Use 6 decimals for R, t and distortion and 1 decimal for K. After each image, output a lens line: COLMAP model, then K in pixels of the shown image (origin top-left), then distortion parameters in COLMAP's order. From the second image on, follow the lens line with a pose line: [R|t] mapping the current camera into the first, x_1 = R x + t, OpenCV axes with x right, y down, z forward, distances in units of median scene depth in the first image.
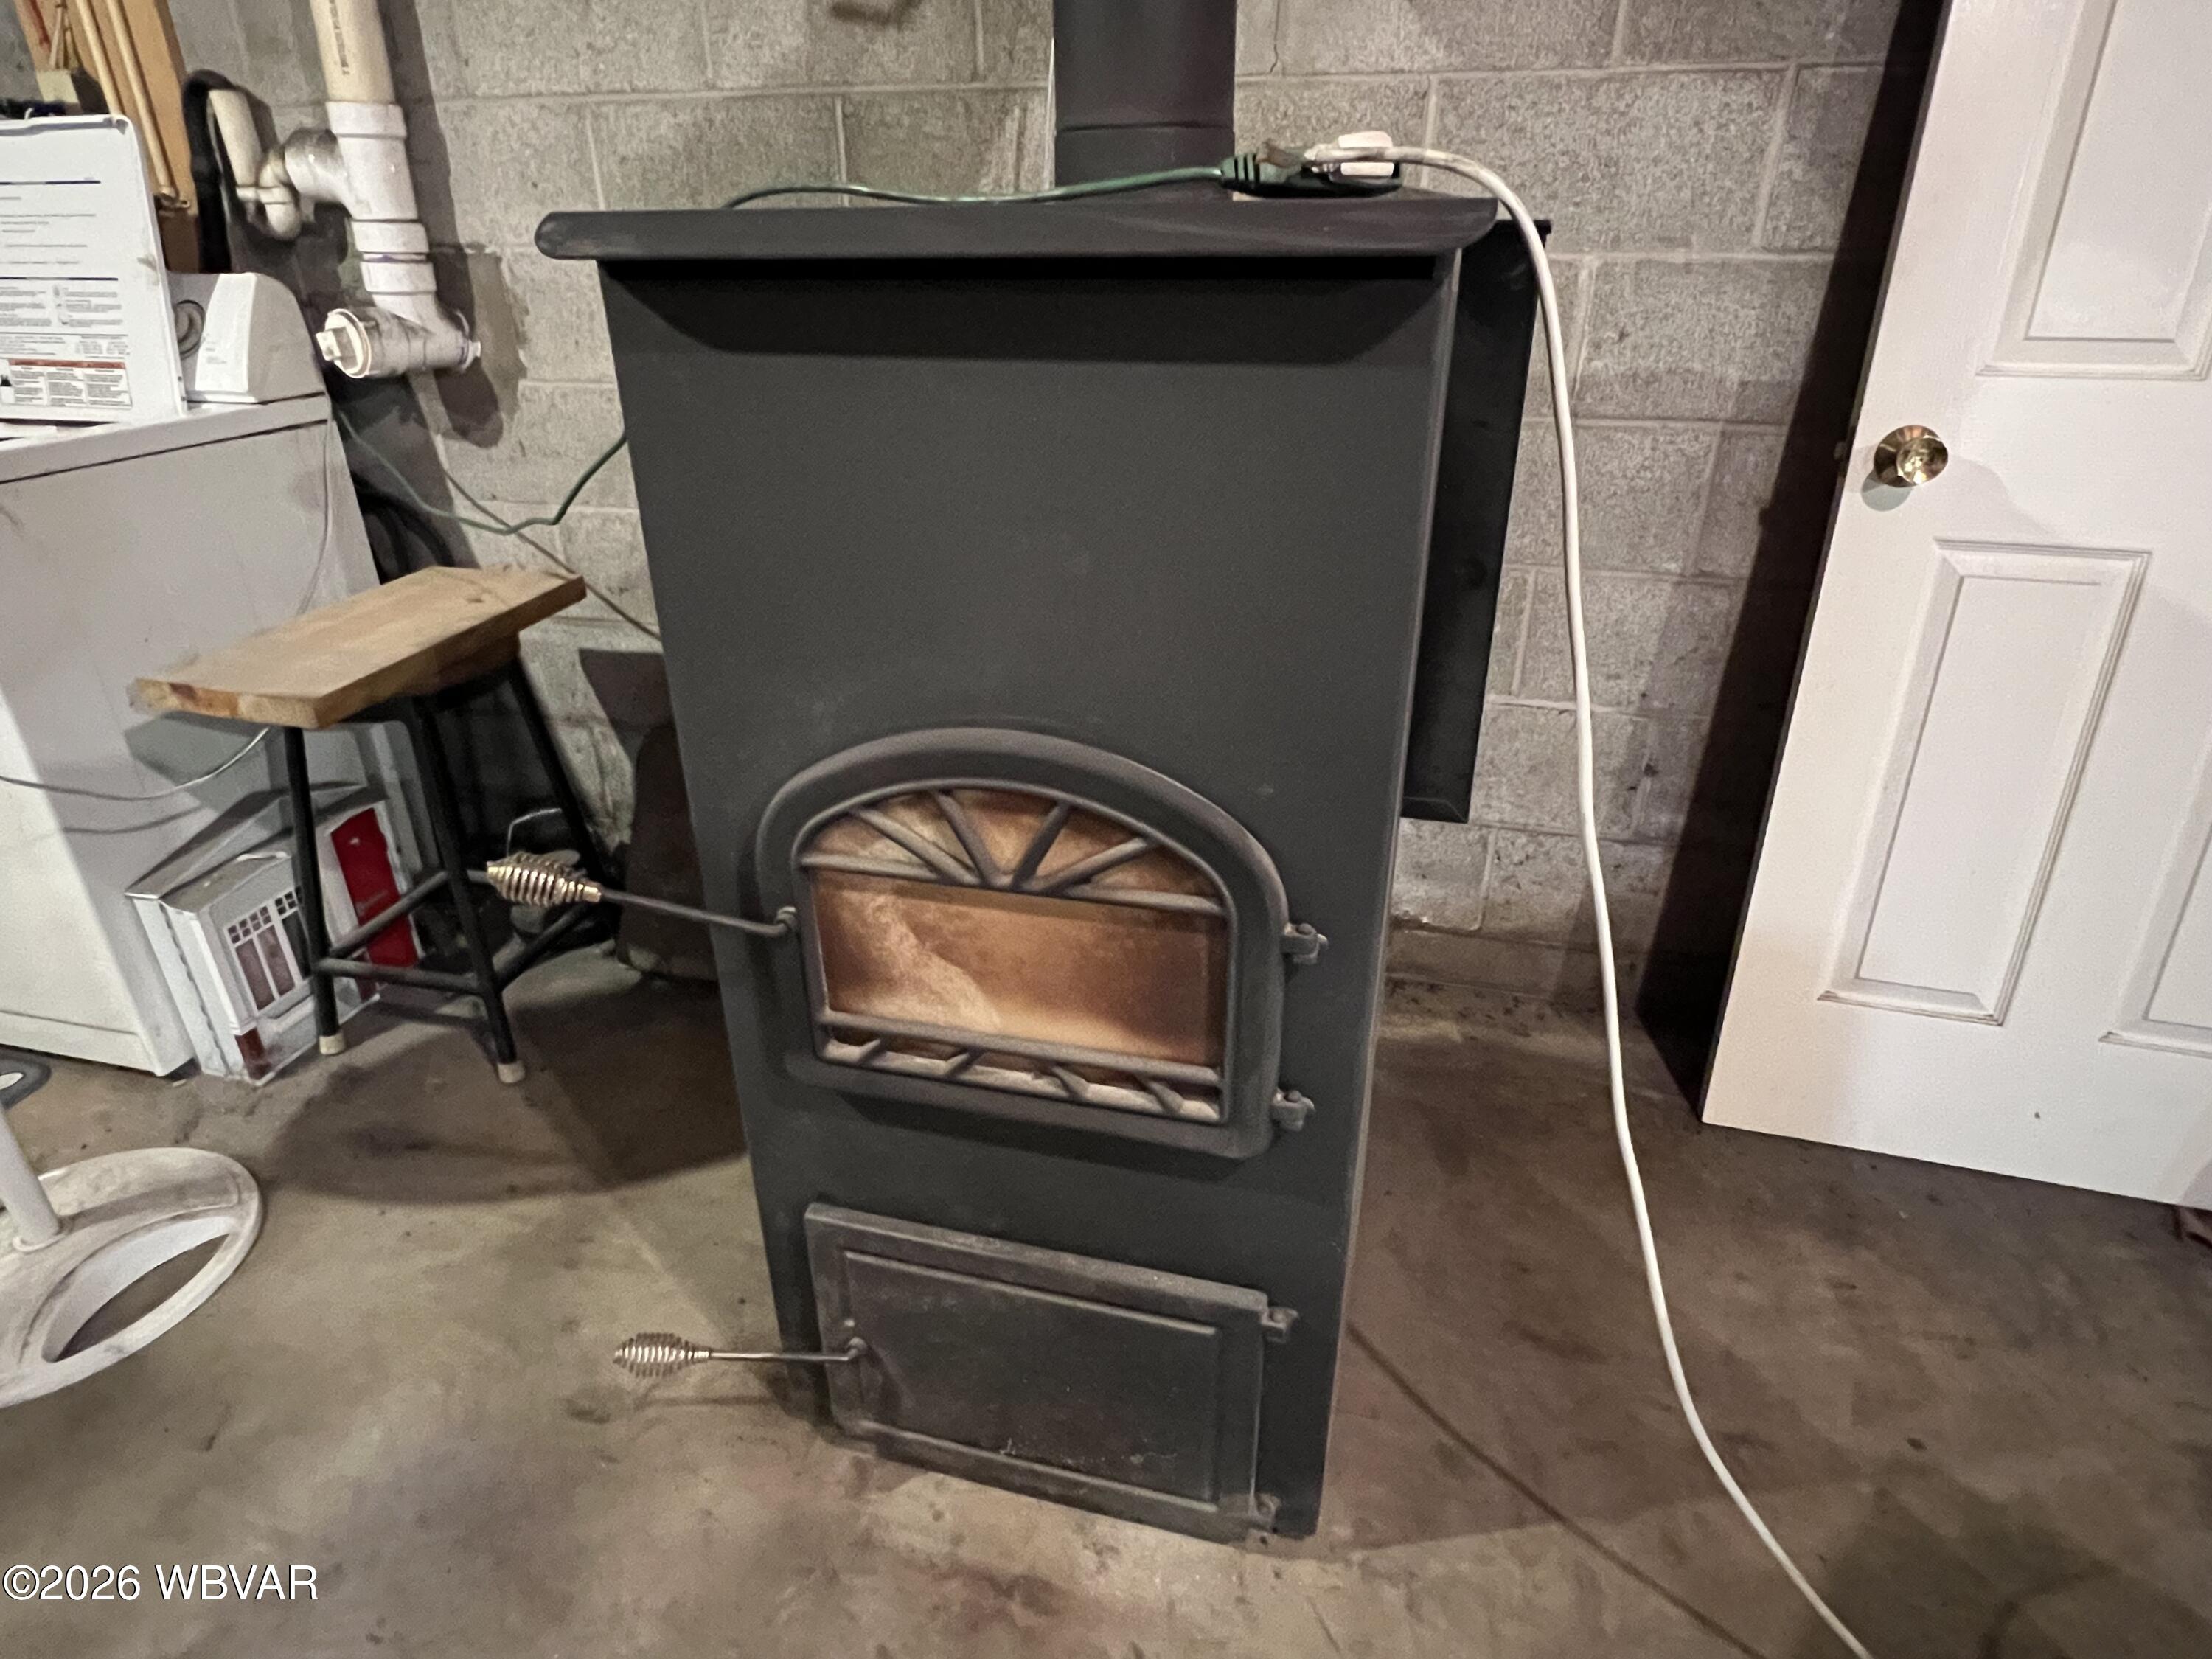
lens RADIAL K [[1256.9, 0, 1102.3], [0, 1256.9, 842.6], [0, 0, 1]] dist [-0.001681, -0.001449]
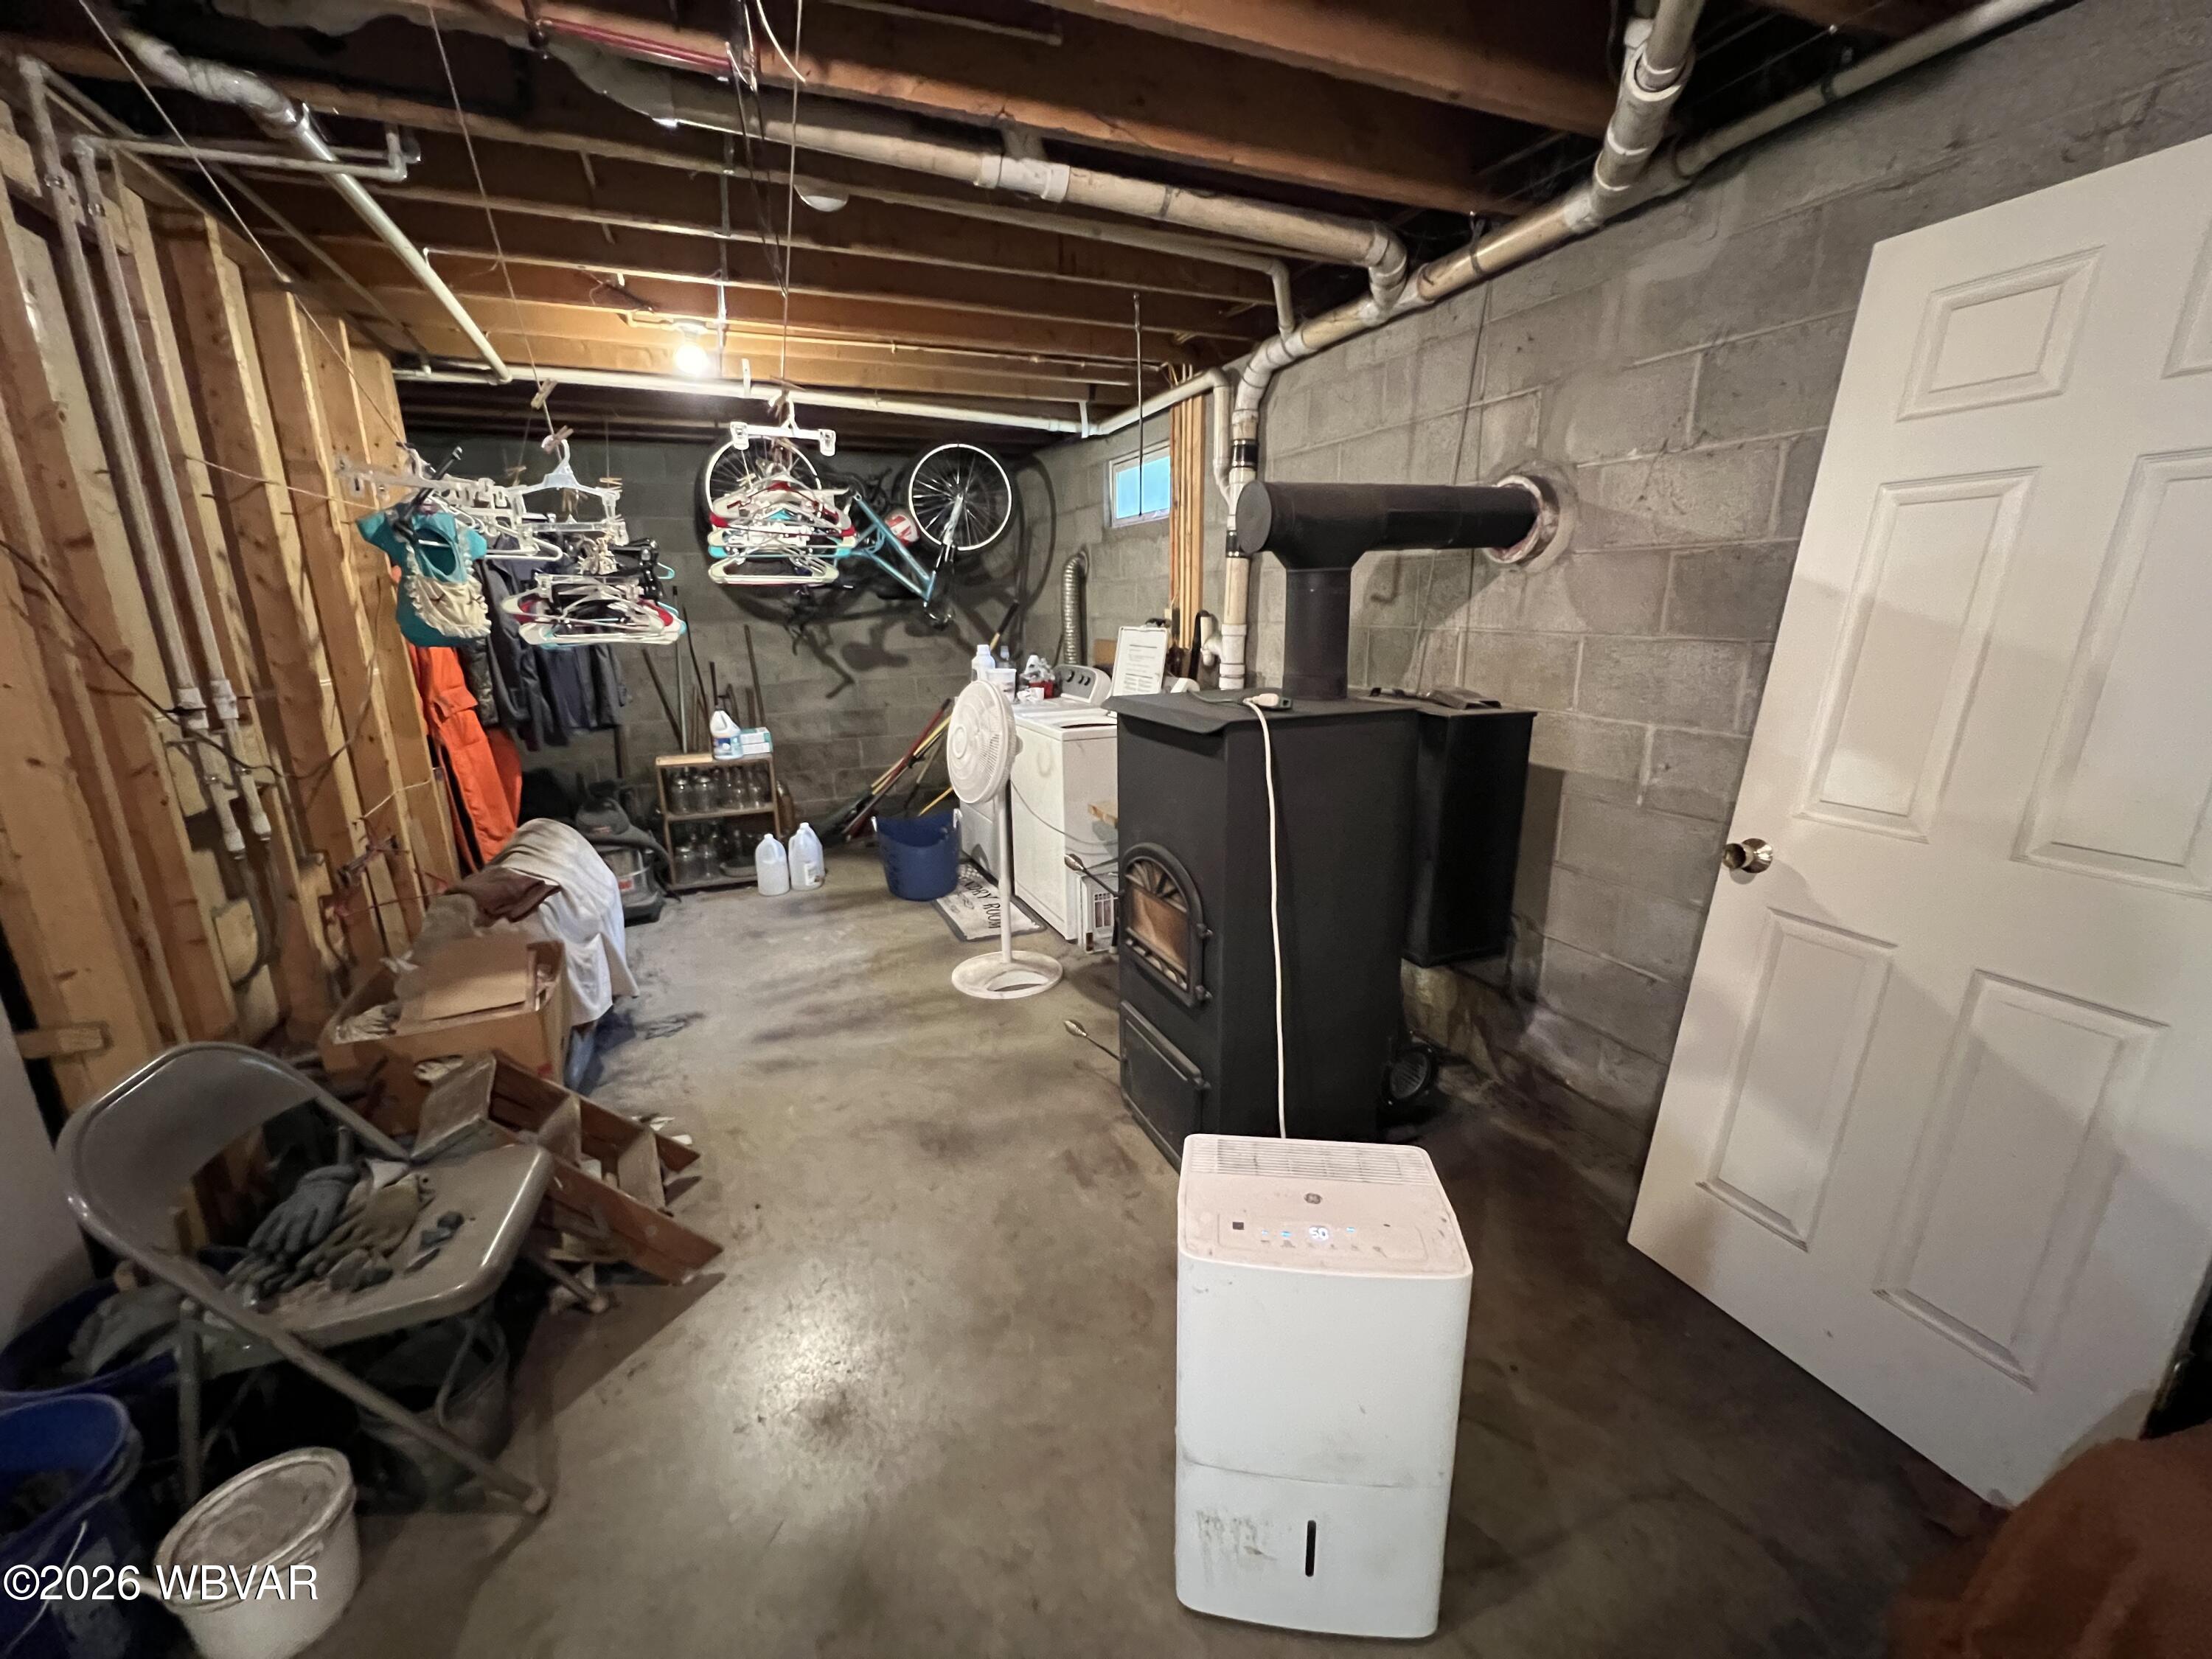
lens RADIAL K [[881.6, 0, 1100.8], [0, 881.6, 821.4], [0, 0, 1]] dist [-0.004968, 0.000087]
pose [[0.622665, 0.185737, -0.760125, 0.753865], [-0.343473, 0.937709, -0.052230, 0.011612], [0.703075, 0.293604, 0.647674, -0.313297]]
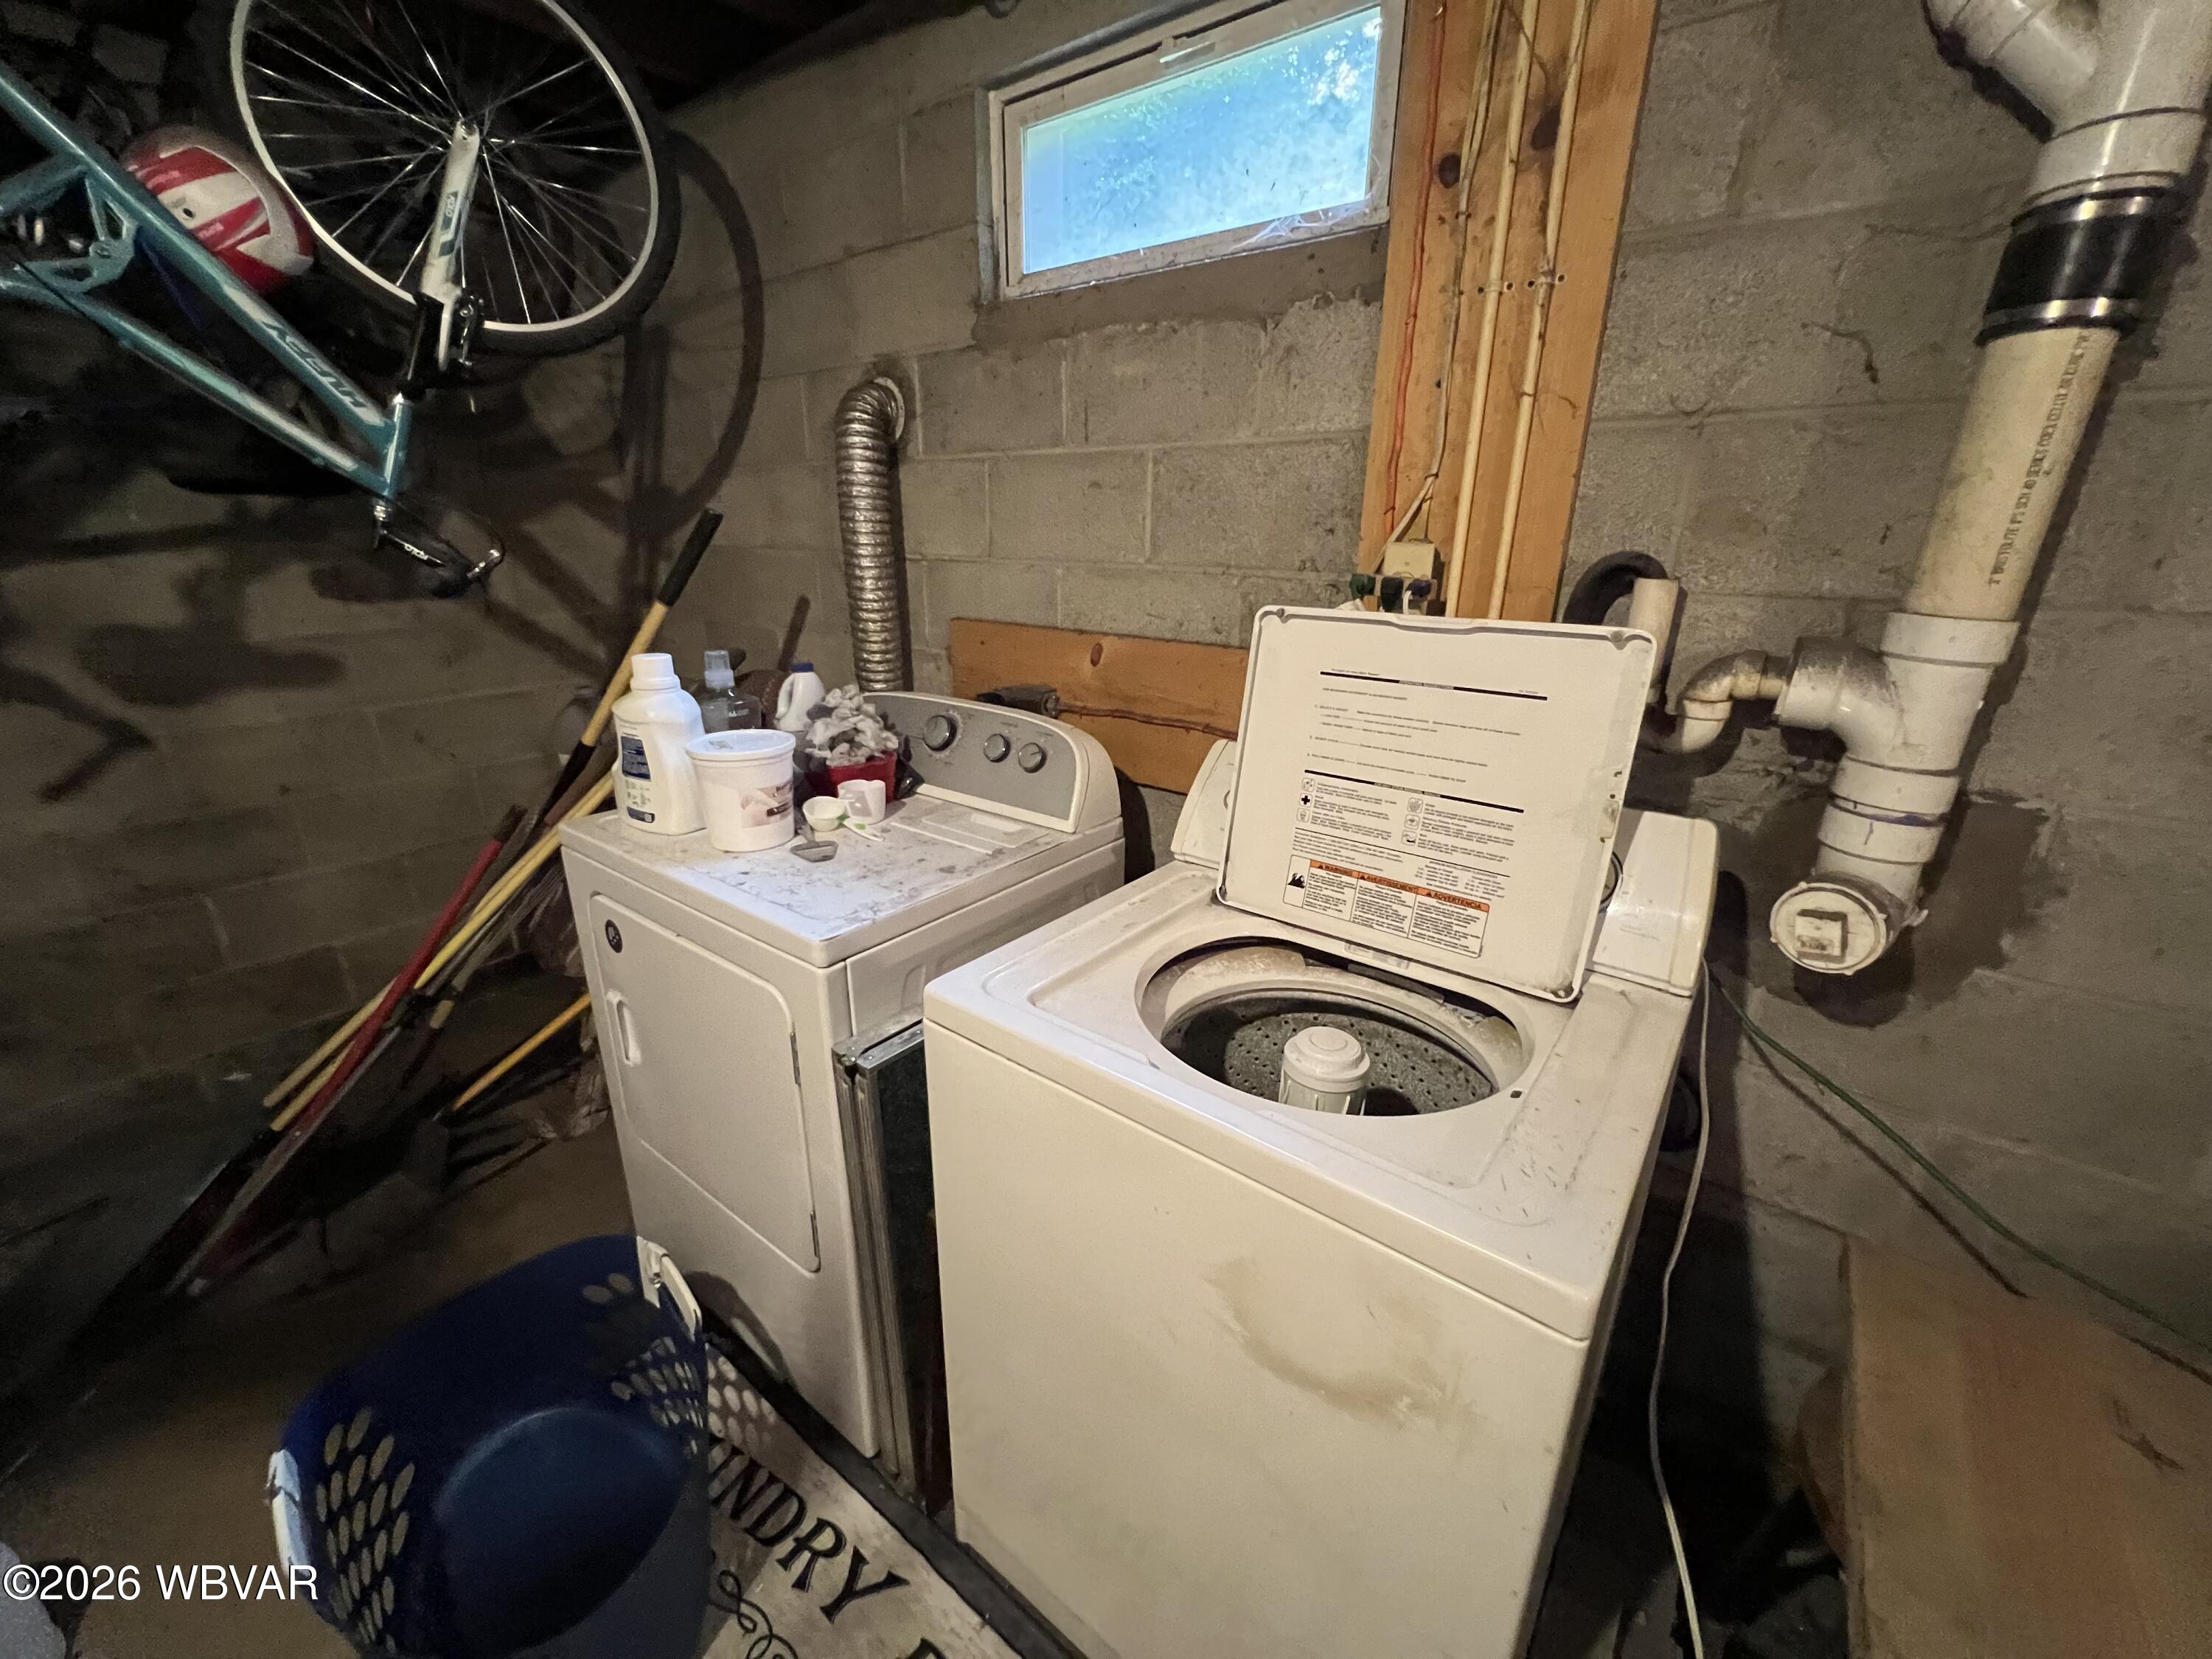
lens RADIAL K [[881.6, 0, 1100.8], [0, 881.6, 821.4], [0, 0, 1]] dist [-0.004968, 0.000087]
pose [[0.916518, 0.139548, -0.374861, -0.812069], [-0.191764, 0.975741, -0.105621, -0.332401], [0.351028, 0.168688, 0.921045, 0.402067]]
